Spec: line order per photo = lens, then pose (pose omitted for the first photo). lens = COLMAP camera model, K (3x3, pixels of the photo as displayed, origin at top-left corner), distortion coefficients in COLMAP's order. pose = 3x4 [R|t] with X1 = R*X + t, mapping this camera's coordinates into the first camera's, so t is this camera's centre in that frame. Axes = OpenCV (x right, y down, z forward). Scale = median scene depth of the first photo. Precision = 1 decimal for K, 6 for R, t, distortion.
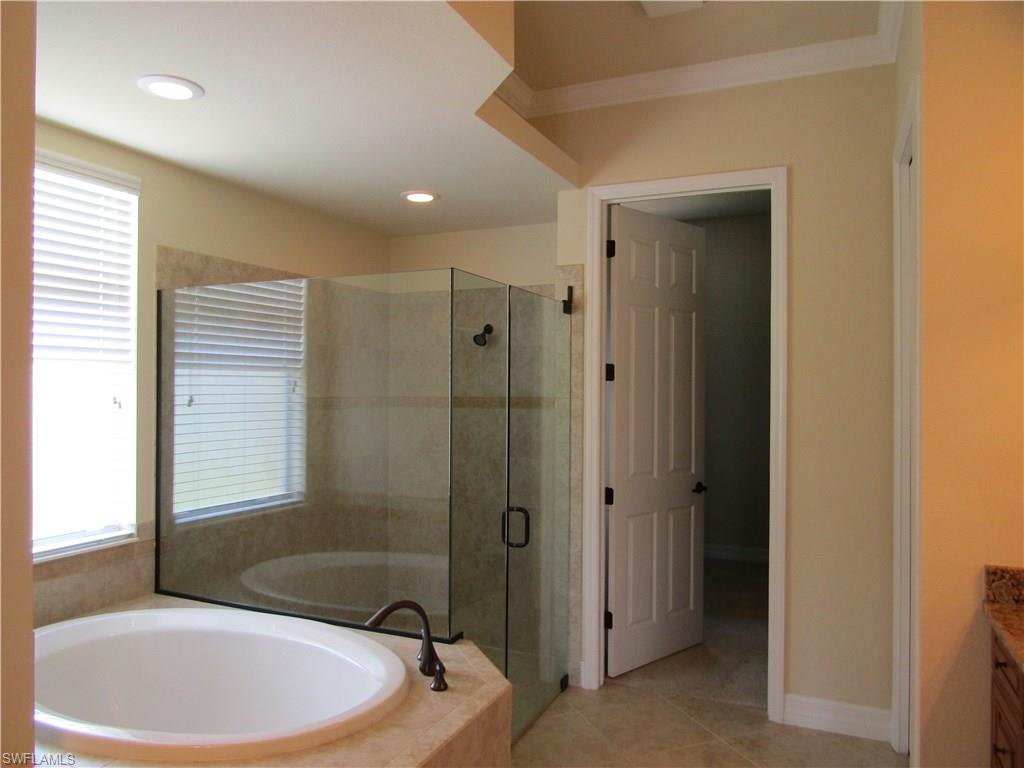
lens RADIAL K [[732.5, 0, 514.2], [0, 732.5, 386.1], [0, 0, 1]] dist [-0.020310, 0.009378]
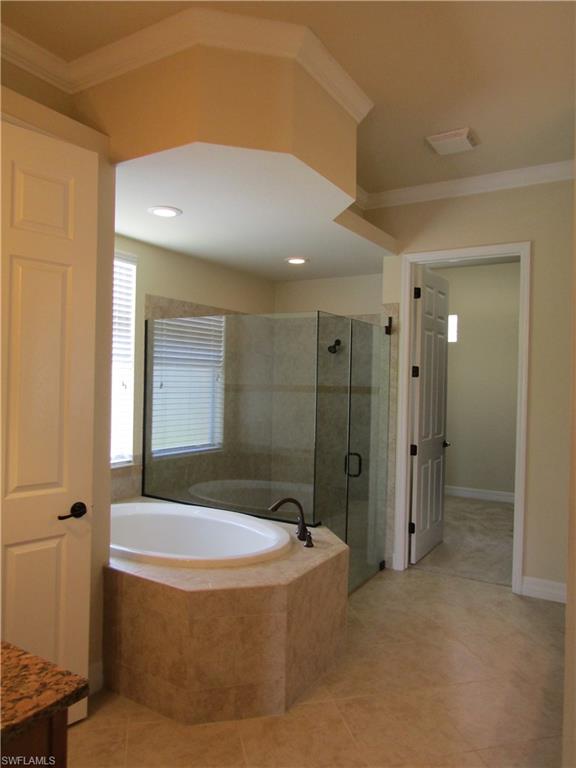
lens RADIAL K [[549.4, 0, 288.9], [0, 549.4, 379.5], [0, 0, 1]] dist [-0.020310, 0.009378]
pose [[0.992841, 0.015232, -0.118464, 0.001807], [-0.015339, 0.999882, 0.000004, 0.003088], [0.118451, 0.001814, 0.992958, -0.225454]]
